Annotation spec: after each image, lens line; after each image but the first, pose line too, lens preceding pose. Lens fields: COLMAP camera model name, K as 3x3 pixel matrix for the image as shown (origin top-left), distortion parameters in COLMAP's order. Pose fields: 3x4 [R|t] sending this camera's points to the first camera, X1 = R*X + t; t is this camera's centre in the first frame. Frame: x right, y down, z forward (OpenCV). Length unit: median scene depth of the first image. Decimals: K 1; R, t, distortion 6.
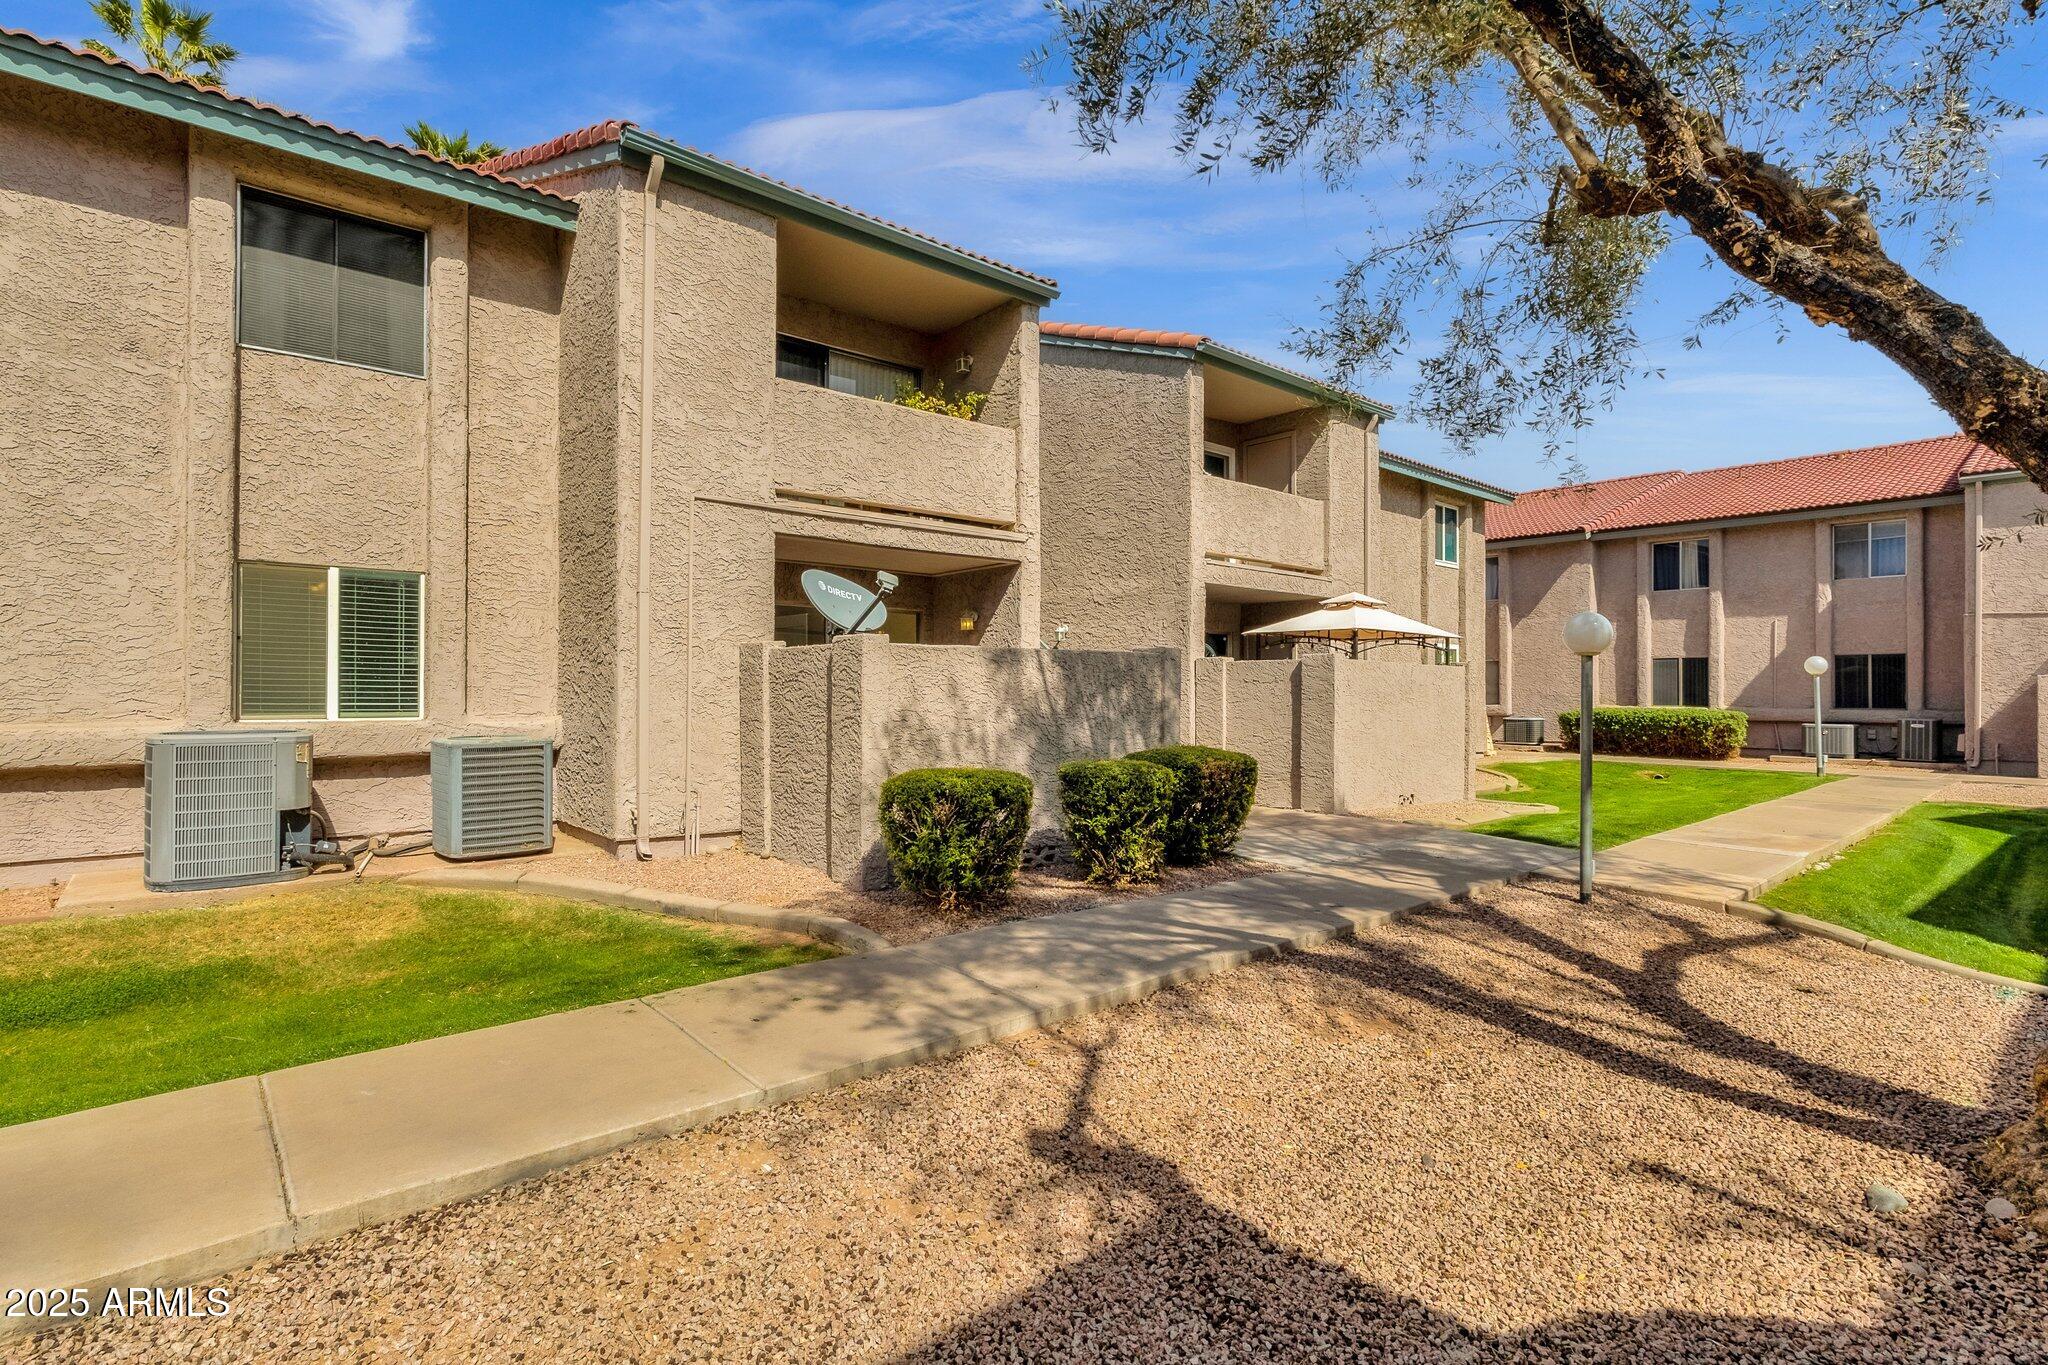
lens RADIAL K [[973.4, 0, 1041.9], [0, 973.4, 689.4], [0, 0, 1]] dist [-0.005986, 0.003202]
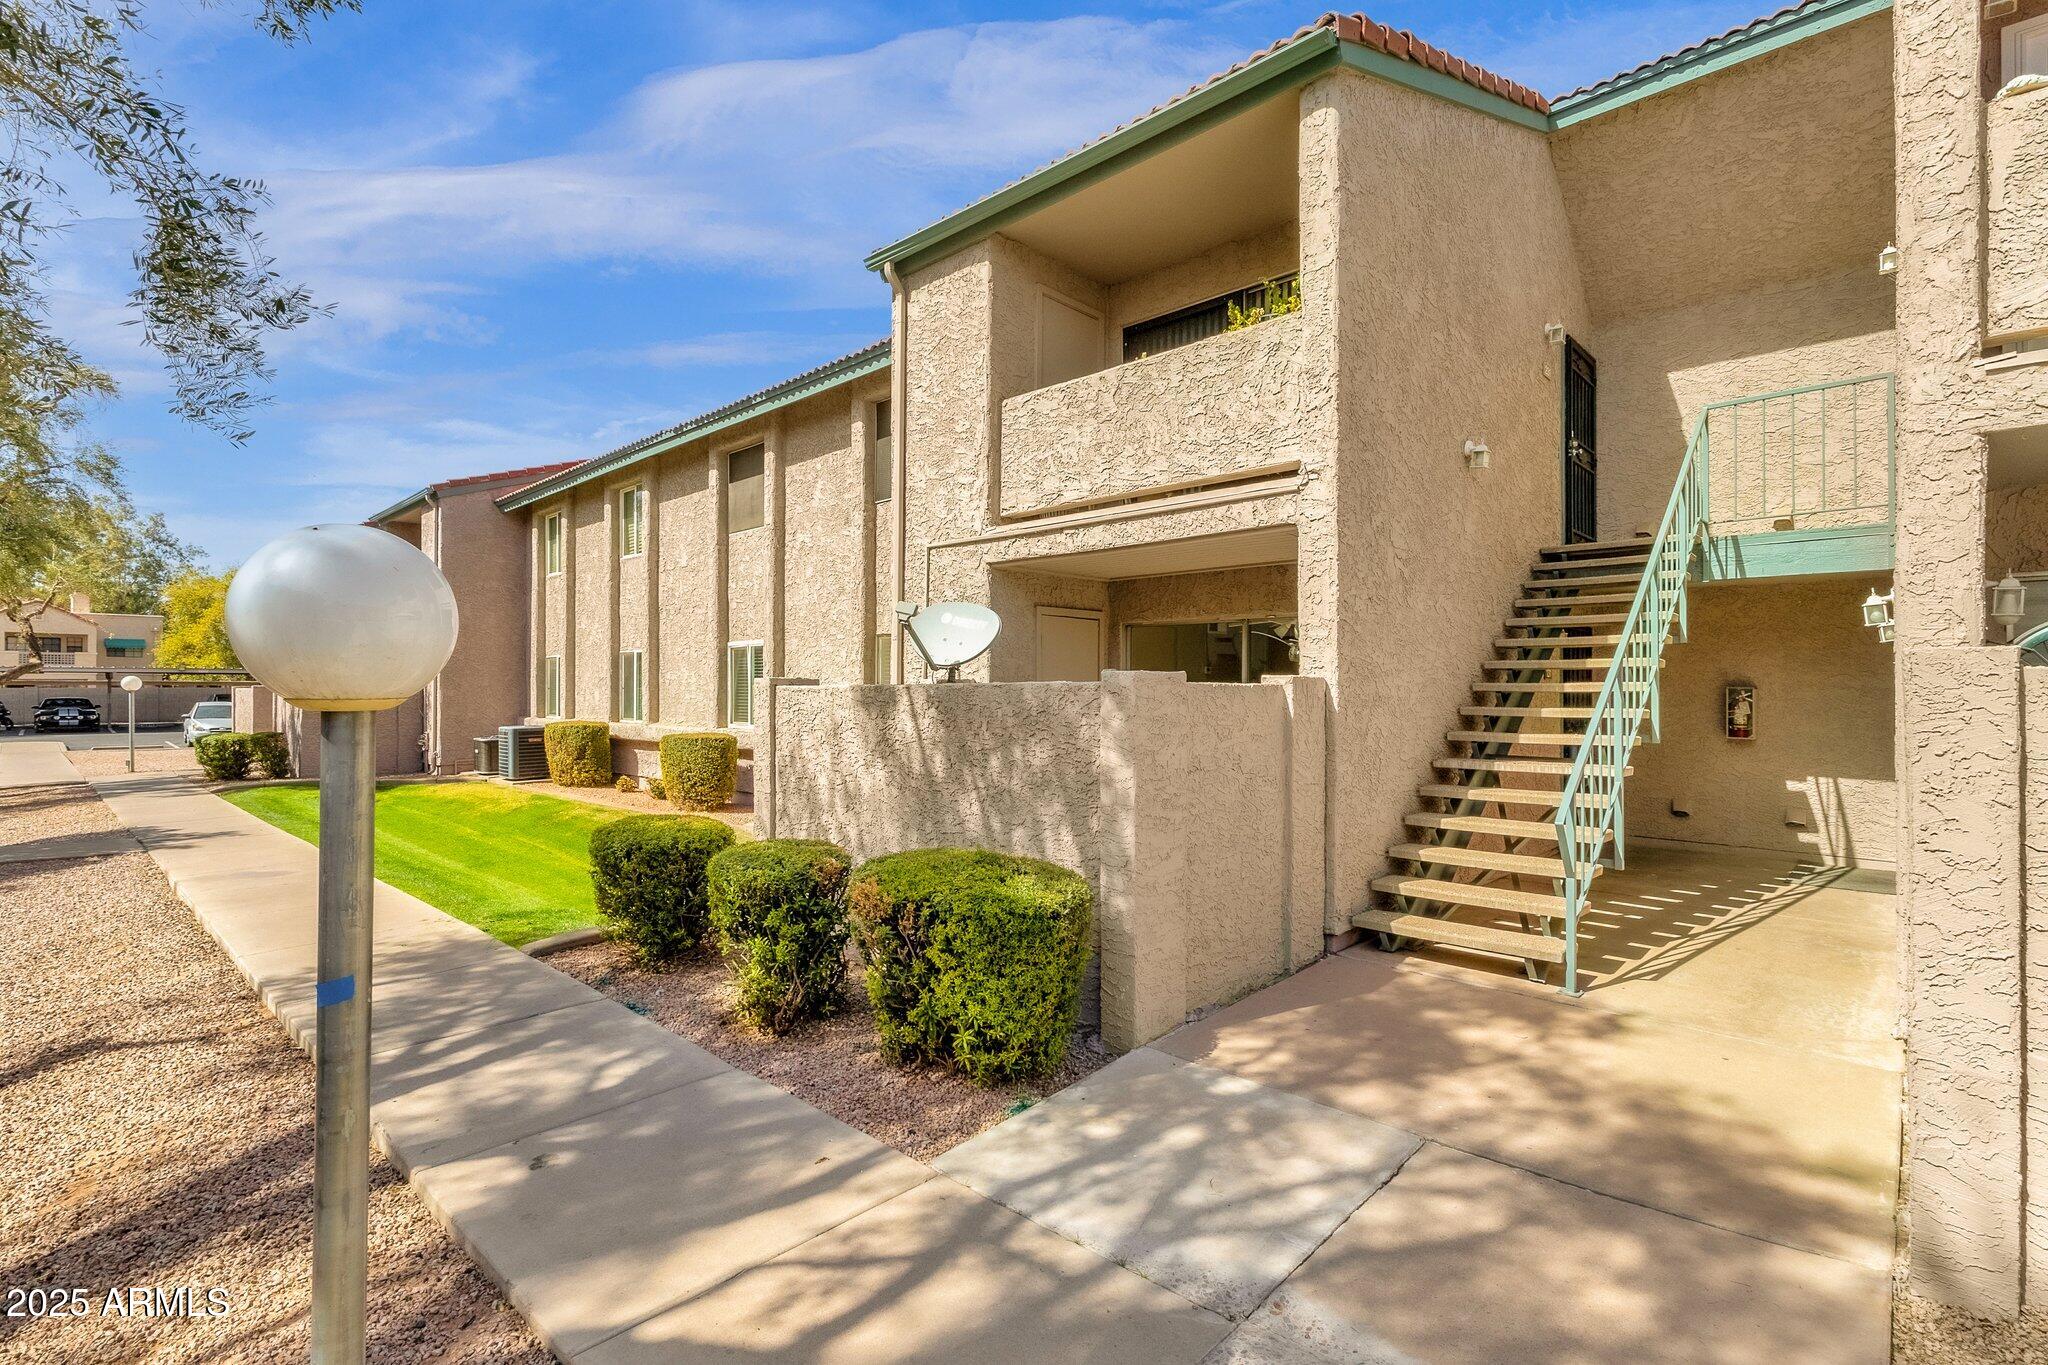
lens RADIAL K [[949.0, 0, 1026.6], [0, 949.0, 681.8], [0, 0, 1]] dist [0.004153, 0.002777]
pose [[0.094490, -0.009905, -0.995477, 0.711876], [0.000626, 0.999951, -0.009890, -0.036130], [0.995526, 0.000312, 0.094491, 1.009063]]
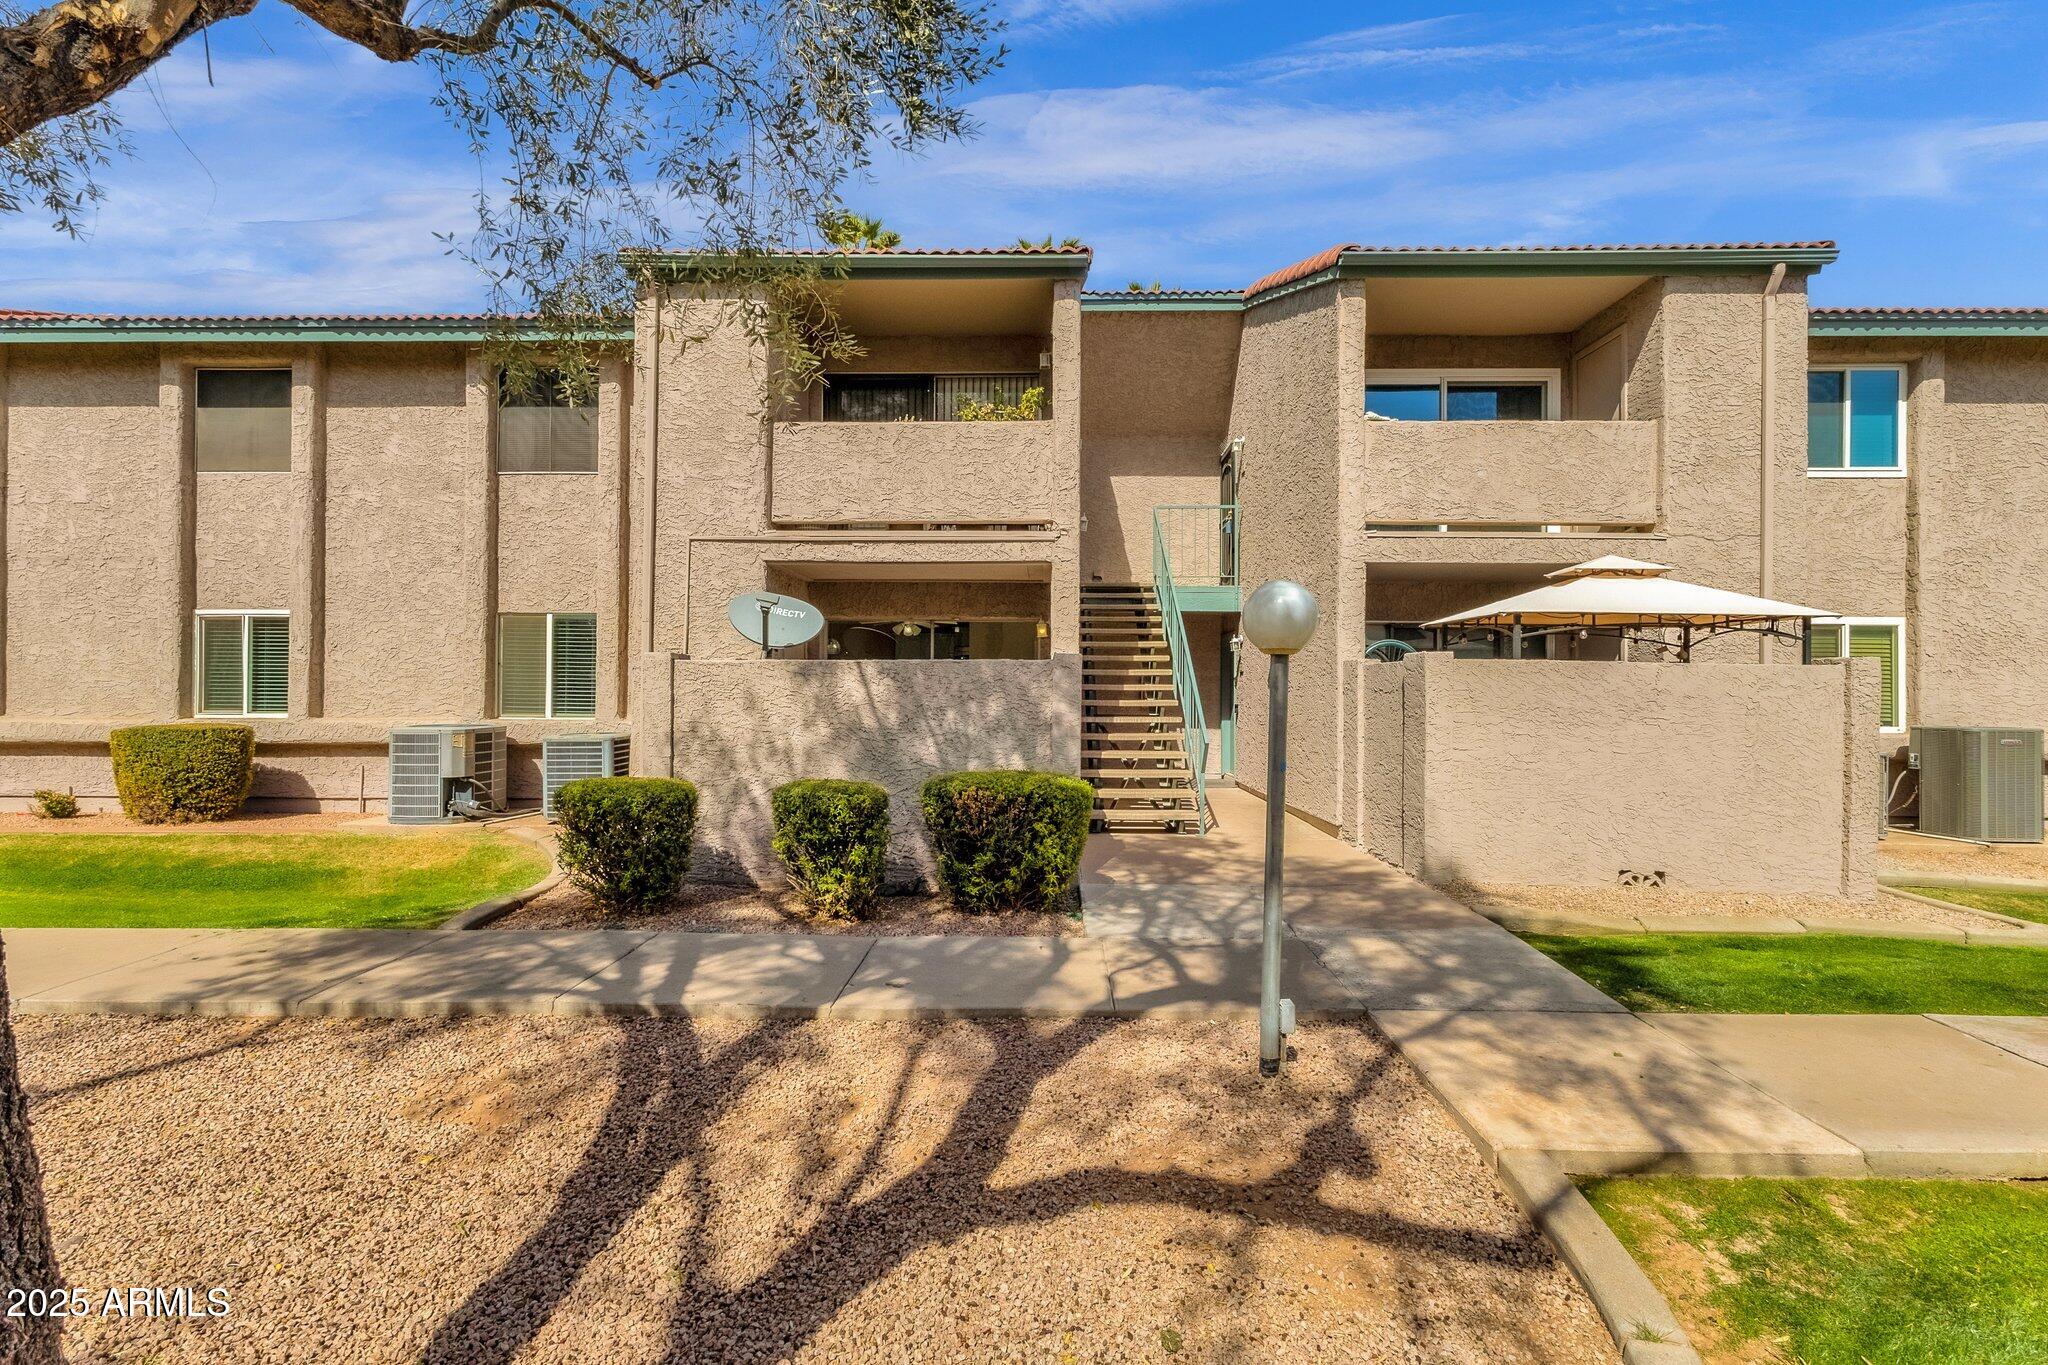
lens RADIAL K [[949.0, 0, 1033.4], [0, 949.0, 677.6], [0, 0, 1]] dist [0.004153, 0.002777]
pose [[0.742148, -0.007657, -0.670193, 0.739477], [-0.002507, 0.999896, -0.014200, -0.011440], [0.670232, 0.012218, 0.742051, 0.416974]]
